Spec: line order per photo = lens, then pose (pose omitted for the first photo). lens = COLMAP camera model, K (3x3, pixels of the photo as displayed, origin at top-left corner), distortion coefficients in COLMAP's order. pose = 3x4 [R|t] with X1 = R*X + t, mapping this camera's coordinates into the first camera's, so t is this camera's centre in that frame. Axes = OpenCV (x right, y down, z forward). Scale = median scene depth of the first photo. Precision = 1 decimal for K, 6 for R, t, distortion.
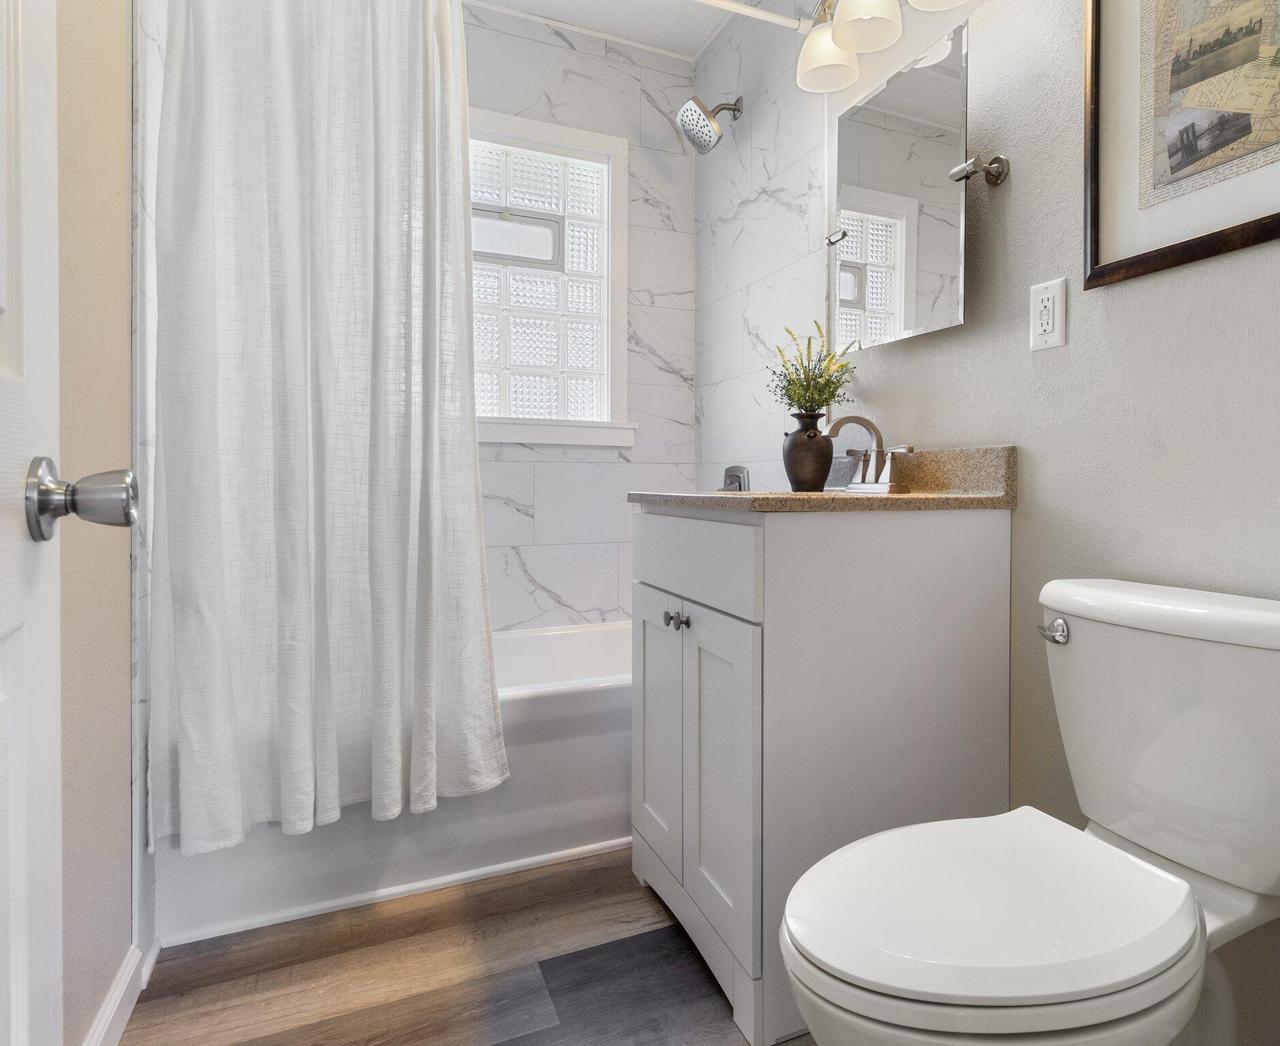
lens RADIAL K [[743.0, 0, 697.6], [0, 743.0, 491.5], [0, 0, 1]] dist [-0.007932, 0.005656]
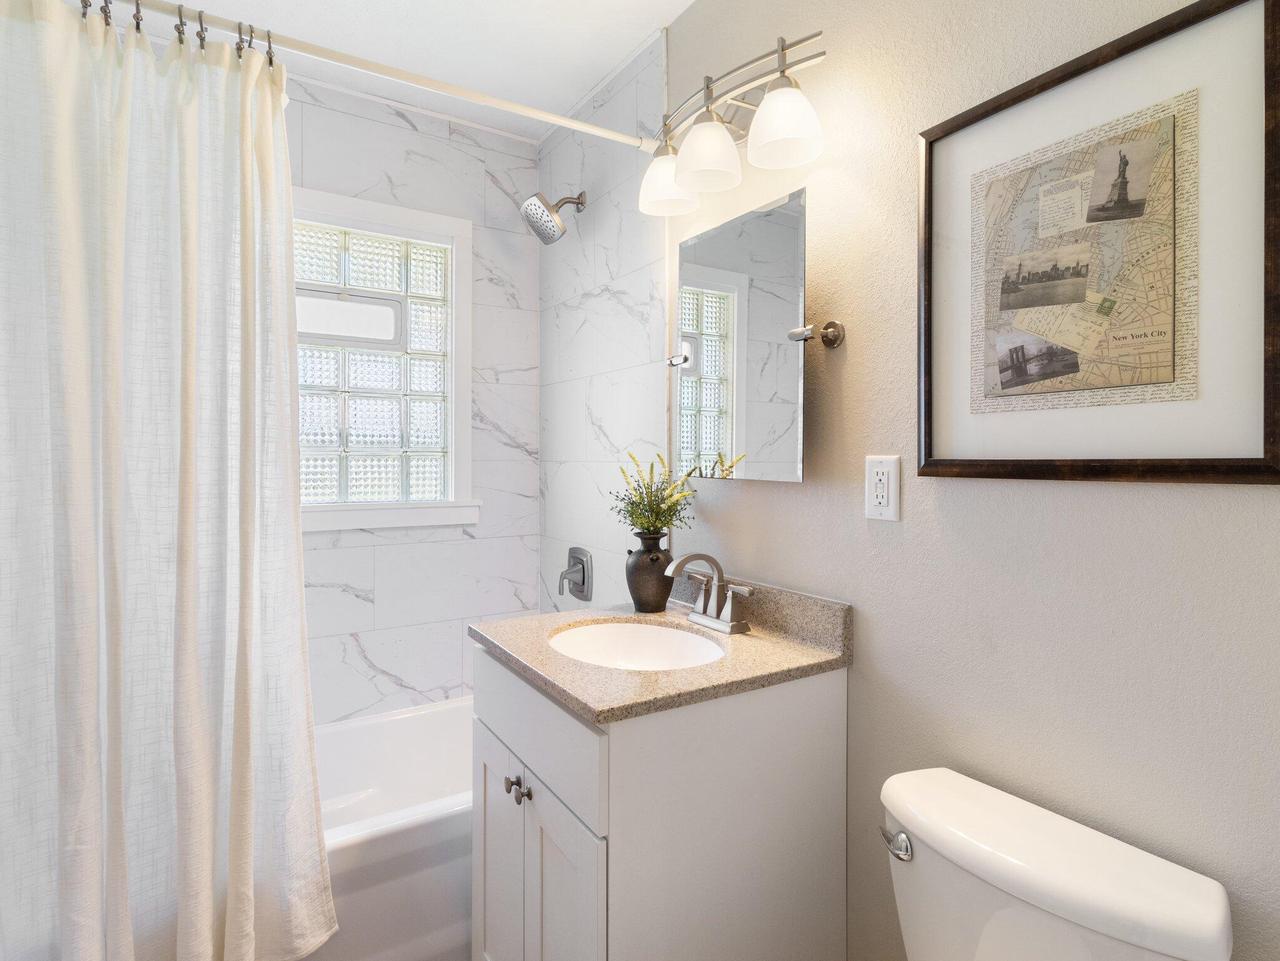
lens RADIAL K [[682.7, 0, 637.5], [0, 682.7, 473.3], [0, 0, 1]] dist [0.006440, -0.003348]
pose [[0.990675, 0.000115, 0.136248, 0.004159], [0.000972, 0.999968, -0.007917, -0.213666], [-0.136244, 0.007976, 0.990643, 0.088345]]
